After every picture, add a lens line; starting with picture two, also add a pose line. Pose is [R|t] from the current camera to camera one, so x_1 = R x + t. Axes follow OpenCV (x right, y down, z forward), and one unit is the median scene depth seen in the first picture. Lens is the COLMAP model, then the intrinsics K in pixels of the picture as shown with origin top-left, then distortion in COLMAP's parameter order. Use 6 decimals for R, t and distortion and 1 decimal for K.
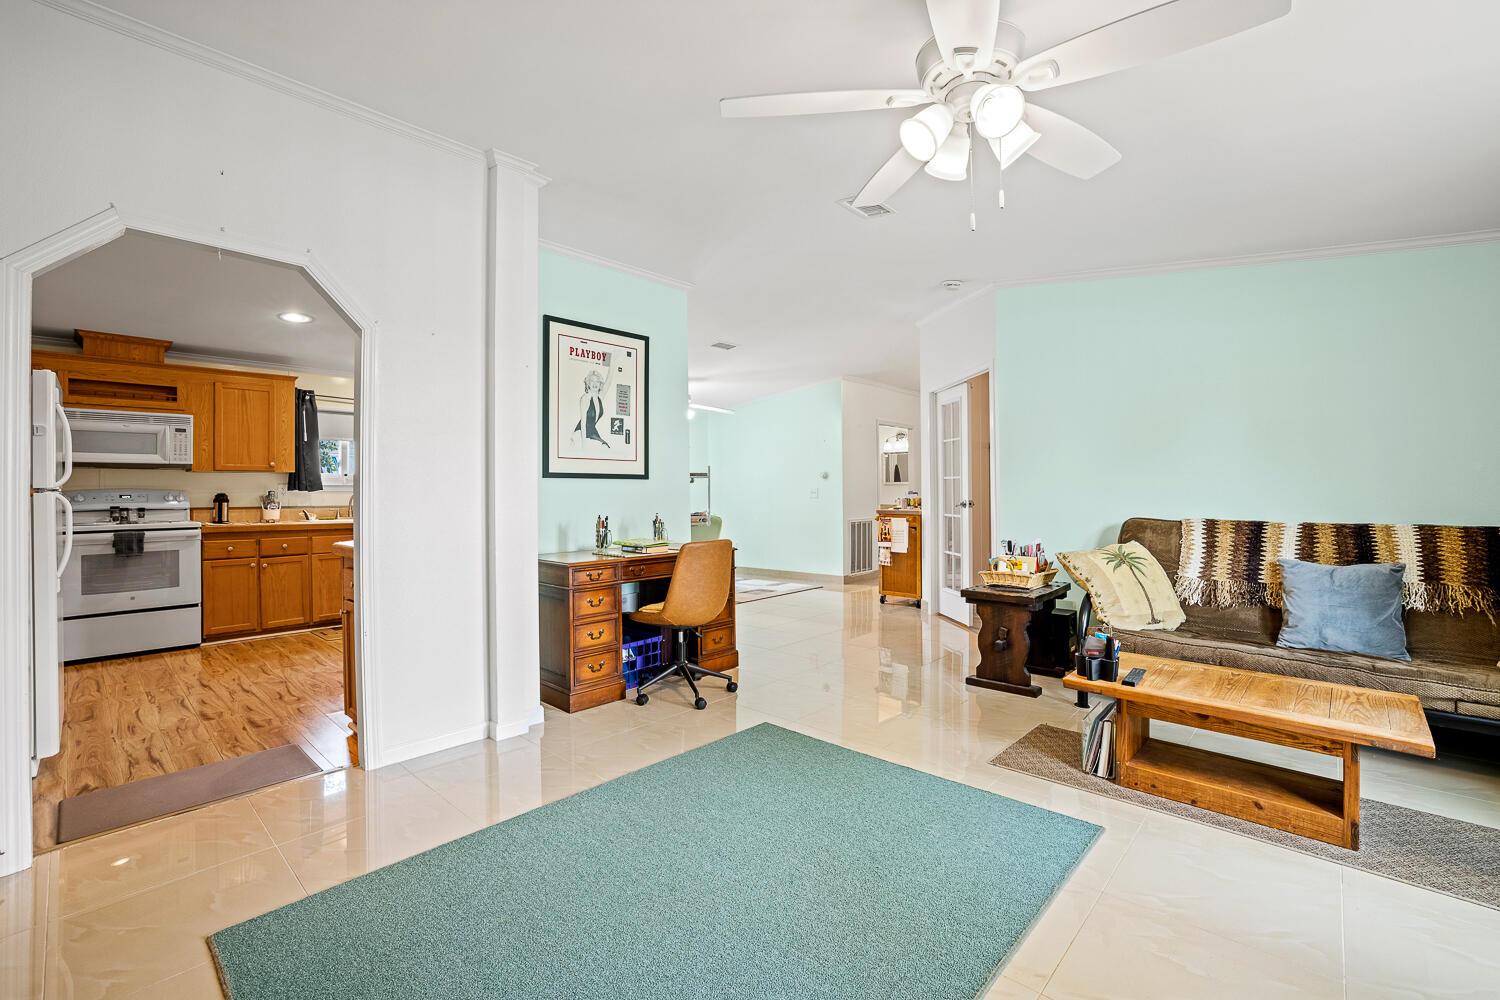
lens RADIAL K [[632.9, 0, 725.3], [0, 632.9, 479.5], [0, 0, 1]] dist [-0.002187, 0.001421]
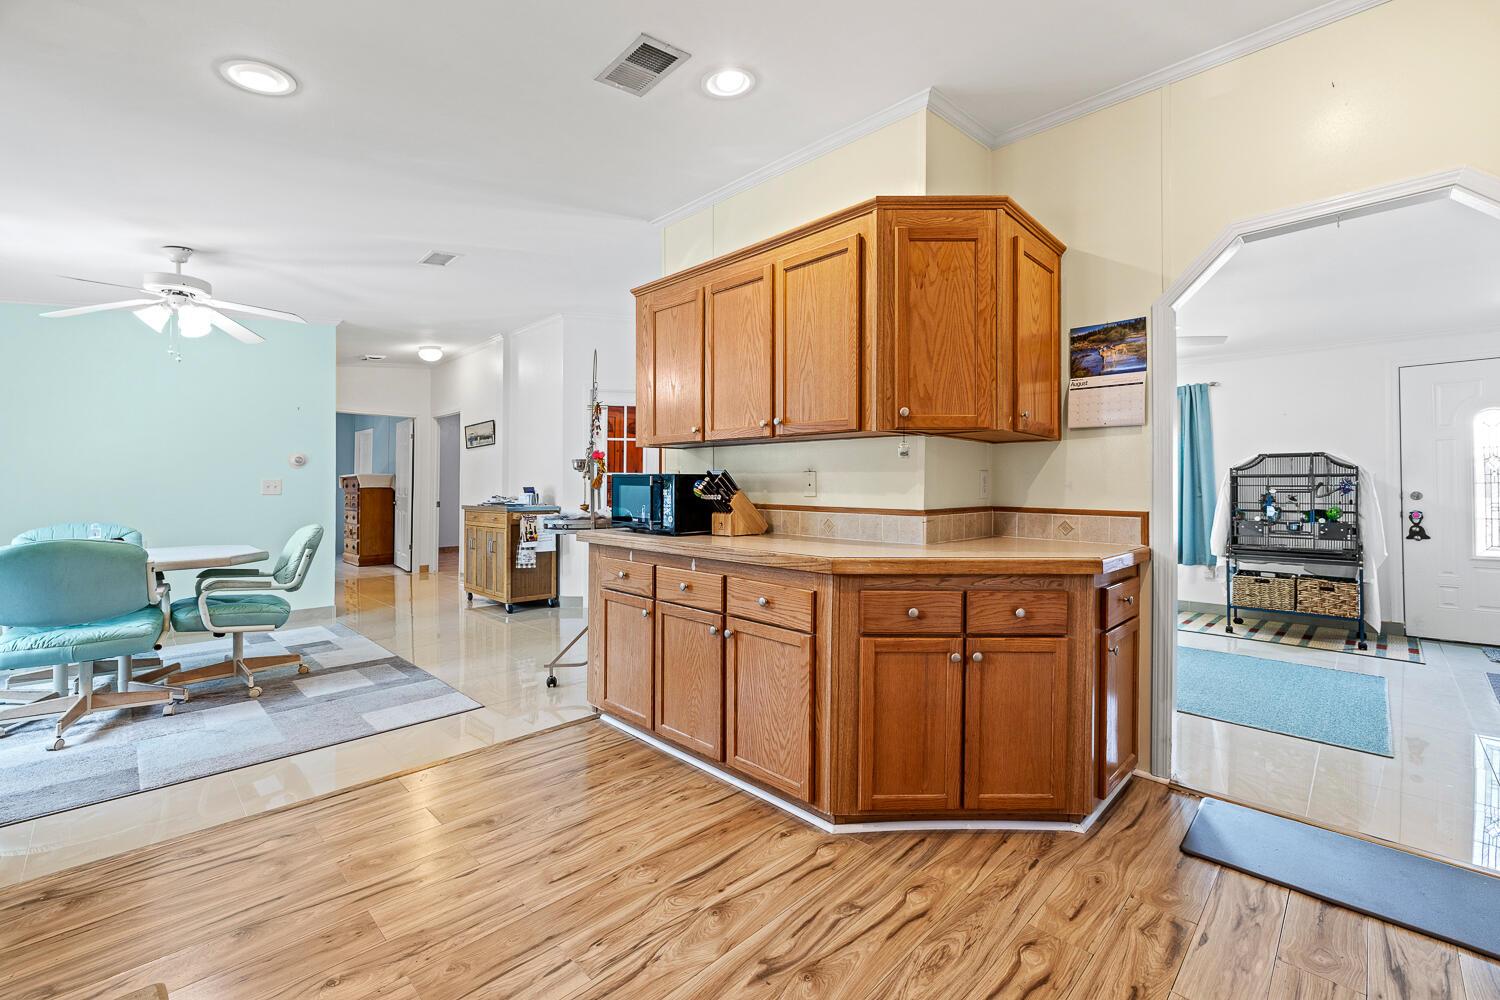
lens RADIAL K [[632.9, 0, 751.4], [0, 632.9, 481.9], [0, 0, 1]] dist [-0.002187, 0.001421]
pose [[0.020609, 0.015148, 0.999673, -0.935284], [-0.020518, 0.999681, -0.014726, 0.030751], [-0.999577, -0.020208, 0.020913, 0.992611]]
